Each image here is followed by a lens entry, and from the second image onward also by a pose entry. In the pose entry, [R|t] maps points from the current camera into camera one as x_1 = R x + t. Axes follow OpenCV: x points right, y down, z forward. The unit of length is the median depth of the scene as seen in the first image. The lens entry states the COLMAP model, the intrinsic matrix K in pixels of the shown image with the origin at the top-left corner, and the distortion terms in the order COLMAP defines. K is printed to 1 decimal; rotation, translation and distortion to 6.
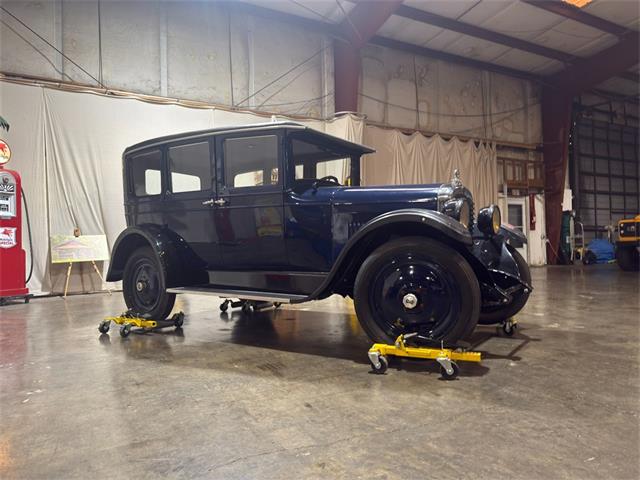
lens RADIAL K [[449.3, 0, 321.0], [0, 449.3, 239.7], [0, 0, 1]] dist [0.038241, -0.047580]
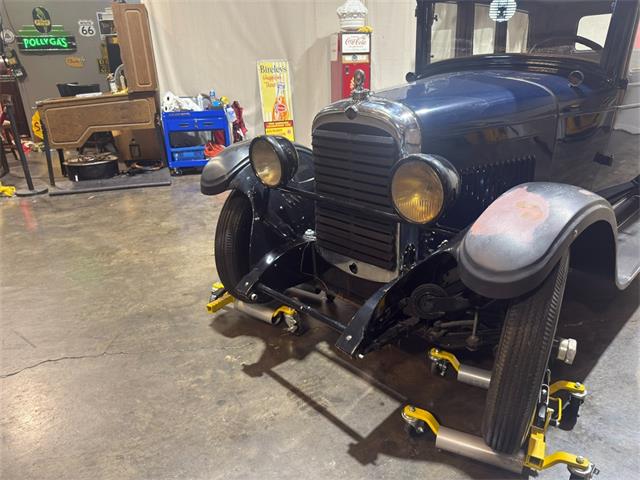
lens RADIAL K [[447.8, 0, 323.1], [0, 447.8, 239.4], [0, 0, 1]] dist [0.060442, -0.081678]
pose [[-0.176345, 0.385090, -0.905874, 0.220250], [0.047337, 0.922550, 0.382964, -0.046126], [0.983190, 0.024653, -0.180916, 0.275823]]
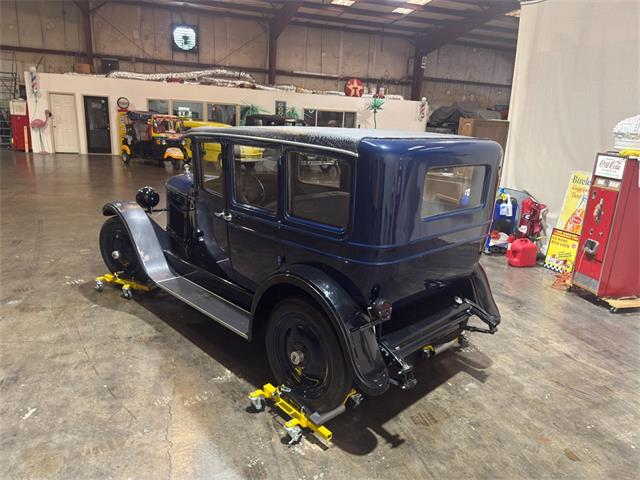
lens RADIAL K [[450.8, 0, 323.9], [0, 450.8, 235.6], [0, 0, 1]] dist [0.028350, -0.031418]
pose [[-0.986106, -0.071238, 0.150068, -0.105434], [-0.034171, 0.971050, 0.236421, -0.078557], [-0.162566, 0.228008, -0.959992, 0.638277]]
